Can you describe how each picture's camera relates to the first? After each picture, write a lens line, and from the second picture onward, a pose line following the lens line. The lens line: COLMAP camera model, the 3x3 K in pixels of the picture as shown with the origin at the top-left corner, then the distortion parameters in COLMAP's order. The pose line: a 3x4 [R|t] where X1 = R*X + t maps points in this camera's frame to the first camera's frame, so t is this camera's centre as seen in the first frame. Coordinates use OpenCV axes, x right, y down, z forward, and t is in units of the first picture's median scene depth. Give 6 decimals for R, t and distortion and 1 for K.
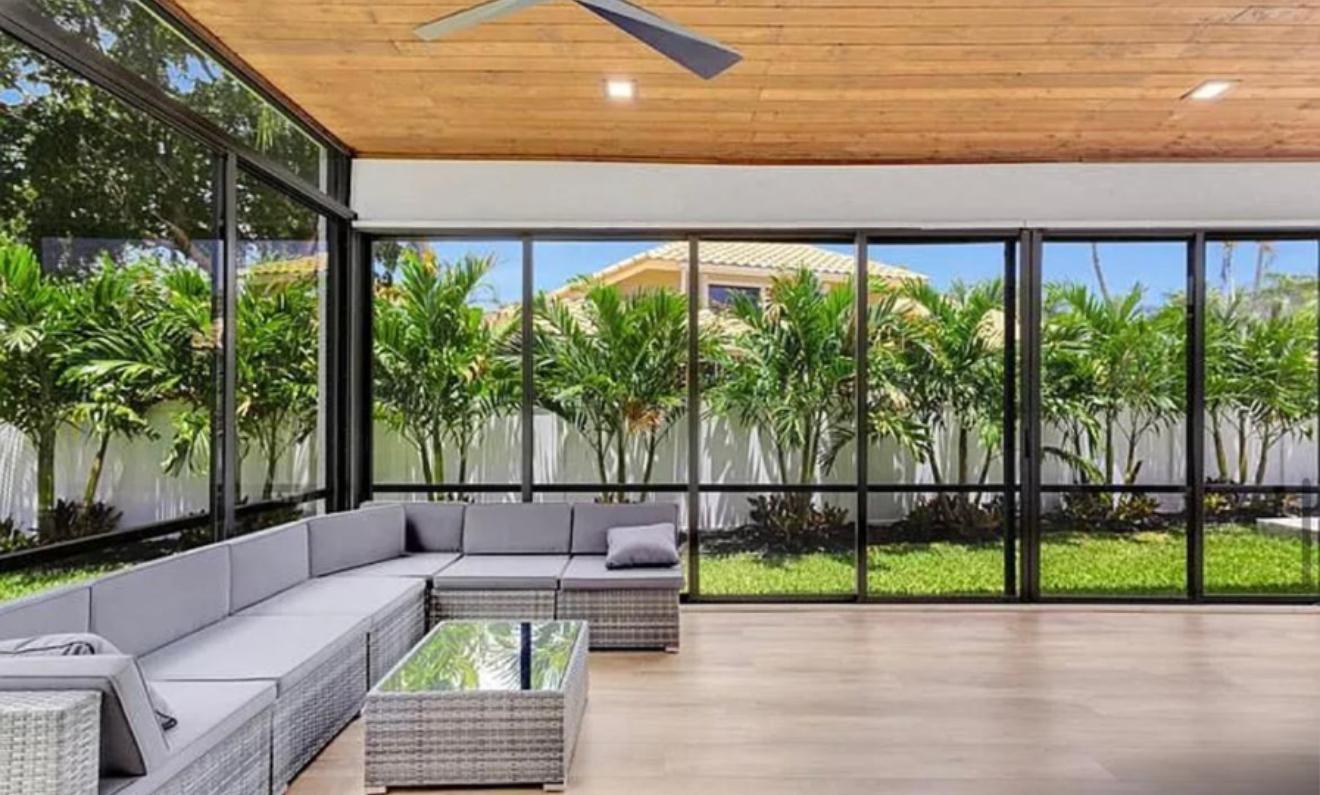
lens RADIAL K [[629.6, 0, 660.0], [0, 629.6, 397.5], [0, 0, 1]] dist [0.000583, 0.000720]
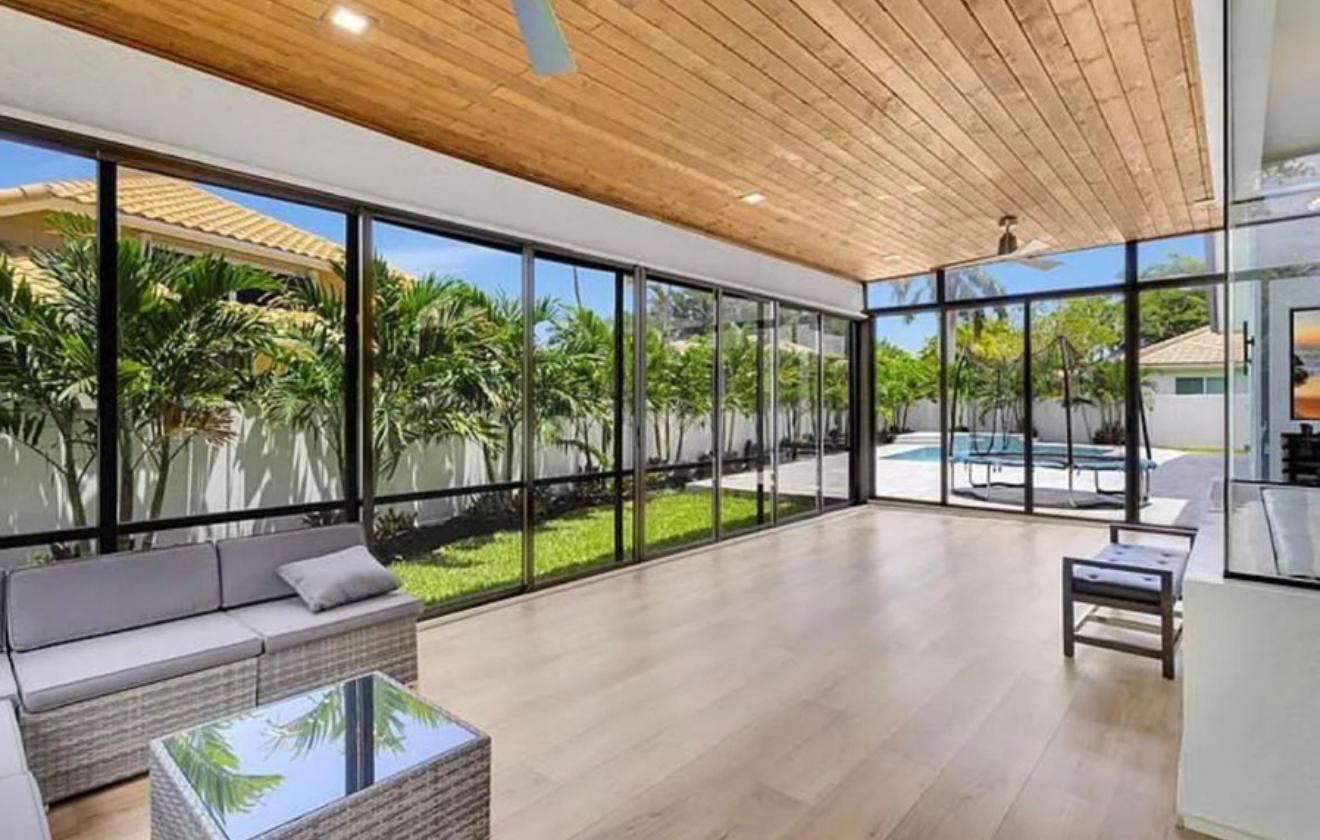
lens RADIAL K [[637.3, 0, 662.8], [0, 637.3, 409.3], [0, 0, 1]] dist [0.001794, 0.000049]
pose [[0.663898, -0.006615, 0.747794, -0.339334], [-0.008191, 0.999837, 0.016117, -0.003392], [-0.747778, -0.016825, 0.663735, 0.115710]]
